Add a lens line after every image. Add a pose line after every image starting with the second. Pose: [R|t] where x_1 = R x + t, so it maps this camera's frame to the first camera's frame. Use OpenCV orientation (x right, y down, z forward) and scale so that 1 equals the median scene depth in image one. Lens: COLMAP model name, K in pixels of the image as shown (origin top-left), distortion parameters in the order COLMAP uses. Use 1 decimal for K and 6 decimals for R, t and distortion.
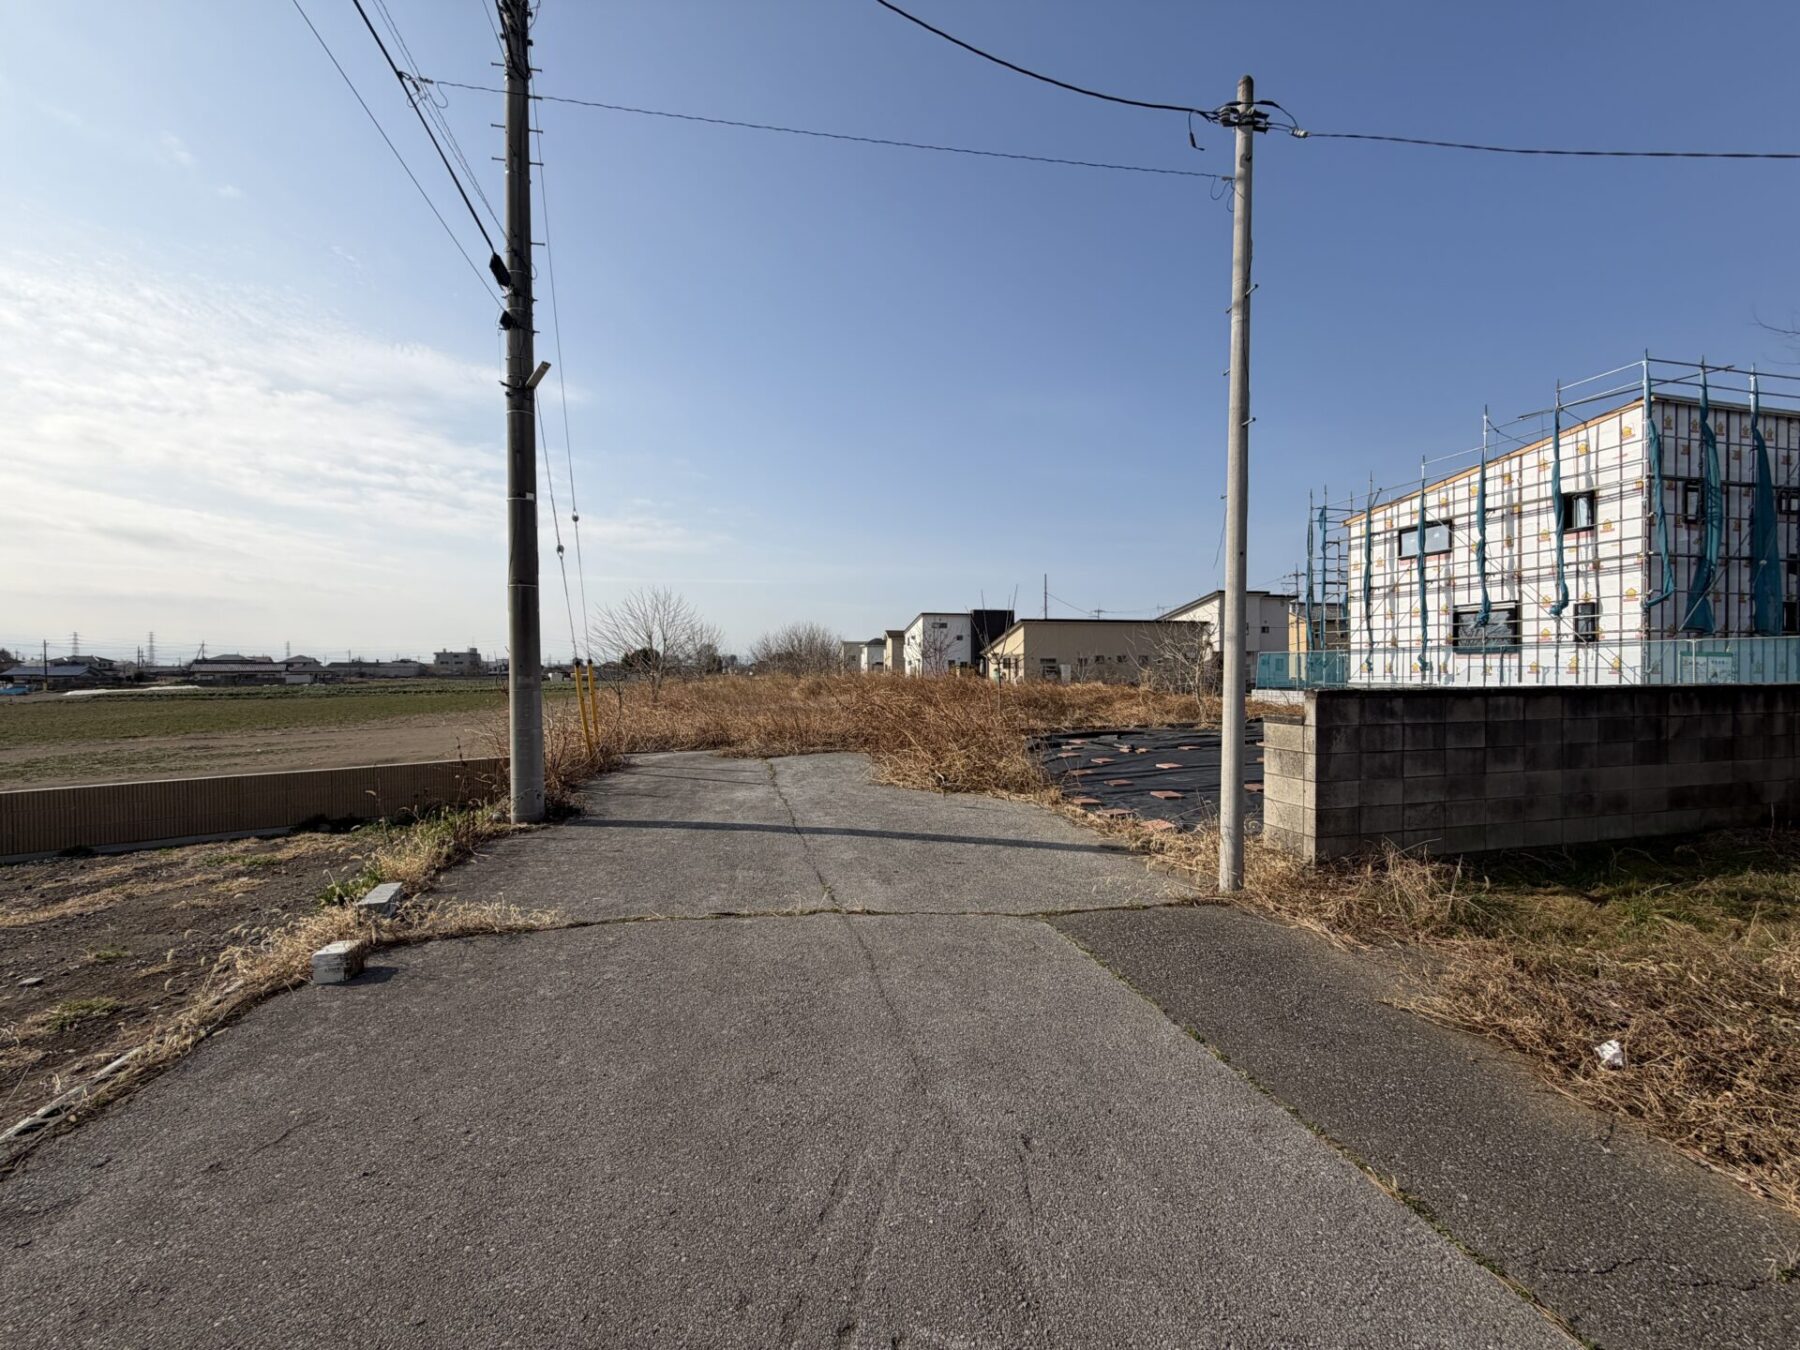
lens RADIAL K [[715.8, 0, 900.0], [0, 715.8, 675.0], [0, 0, 1]] dist [0.000967, 0.000509]
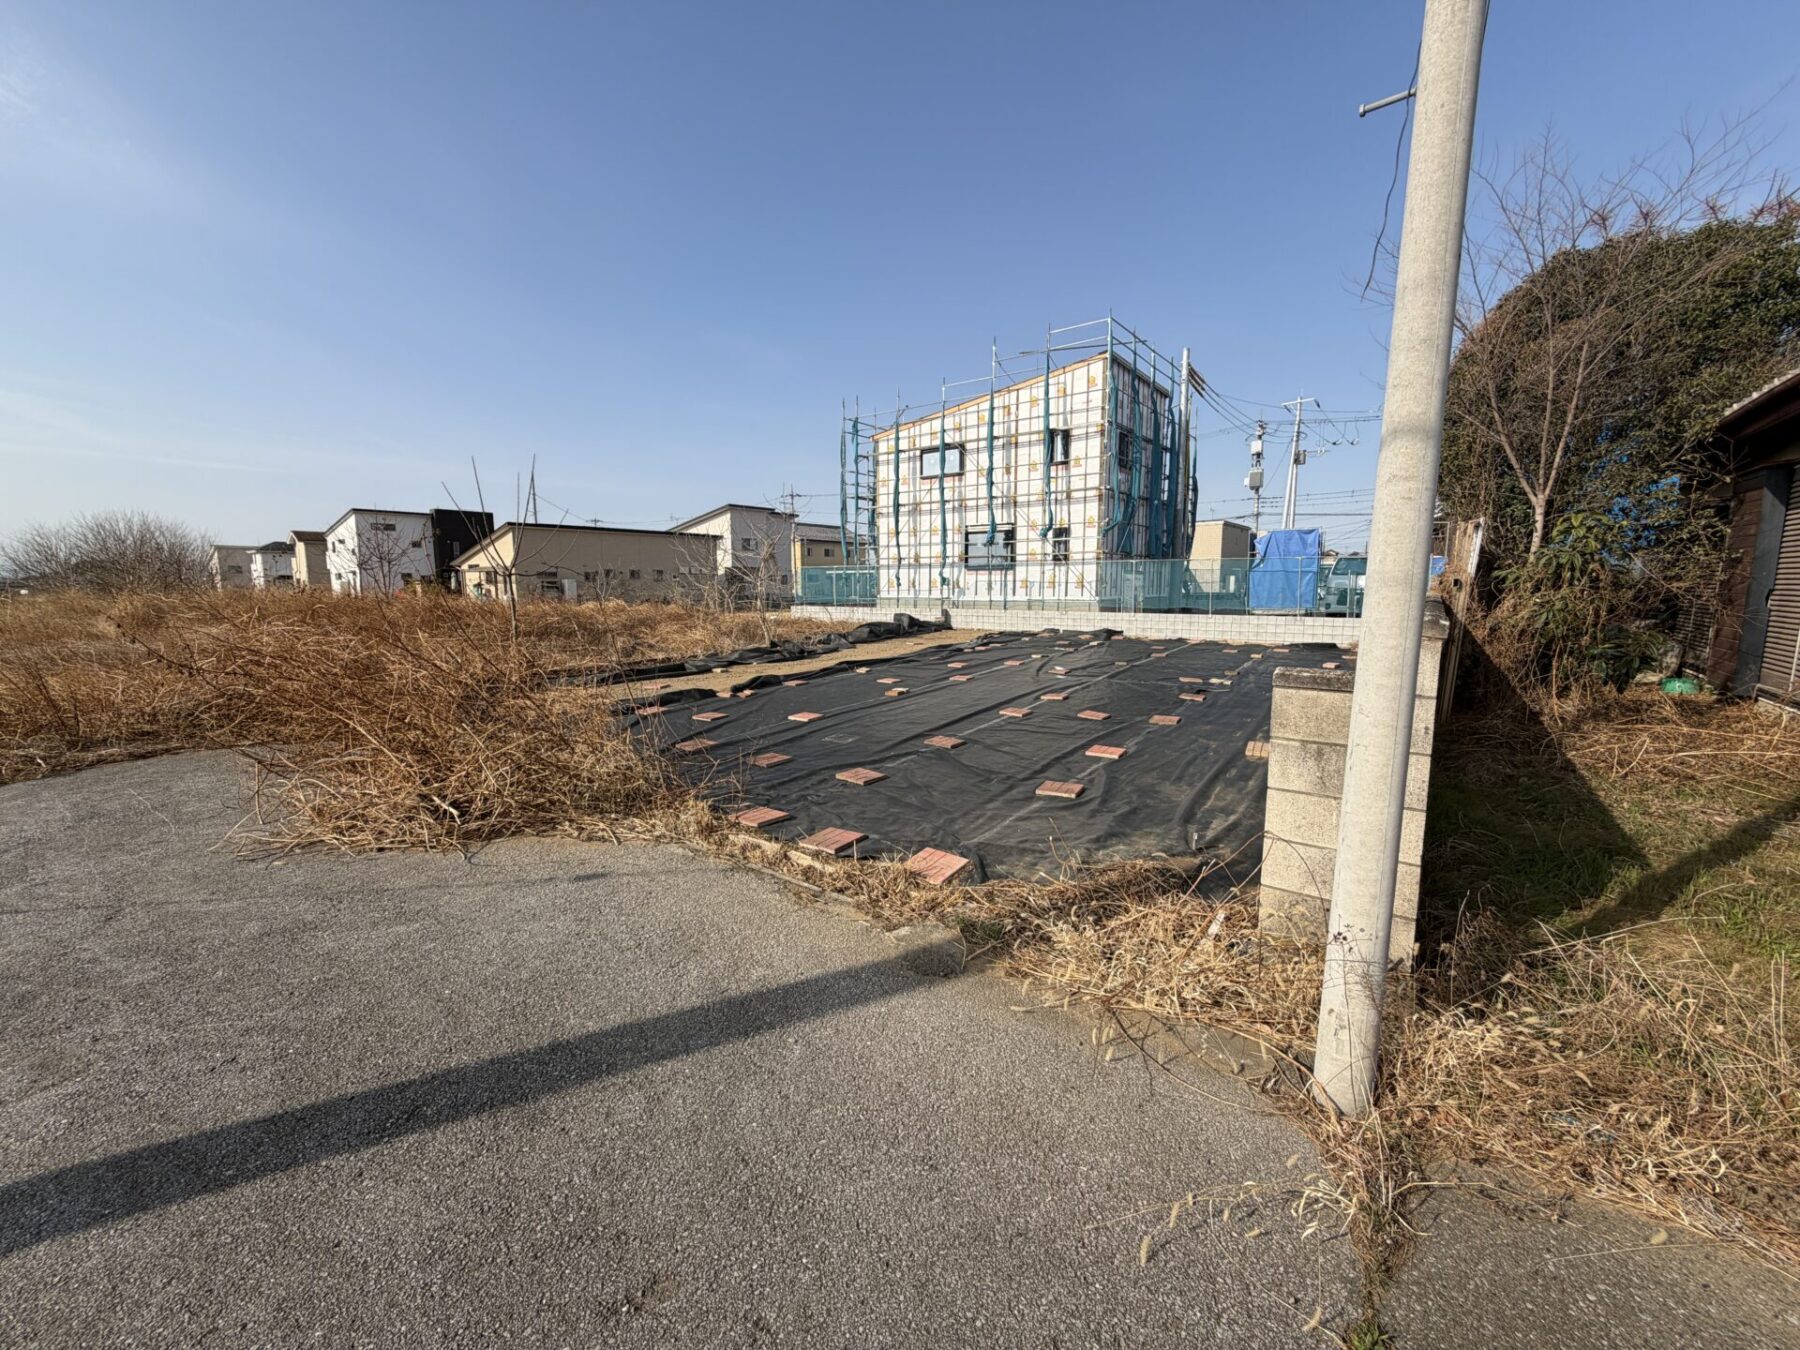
lens RADIAL K [[715.8, 0, 900.0], [0, 715.8, 675.0], [0, 0, 1]] dist [0.000967, 0.000509]
pose [[0.781339, -0.078700, 0.619125, 0.001353], [0.005811, 0.992892, 0.118877, -0.000655], [-0.624080, -0.089285, 0.776242, 0.192391]]
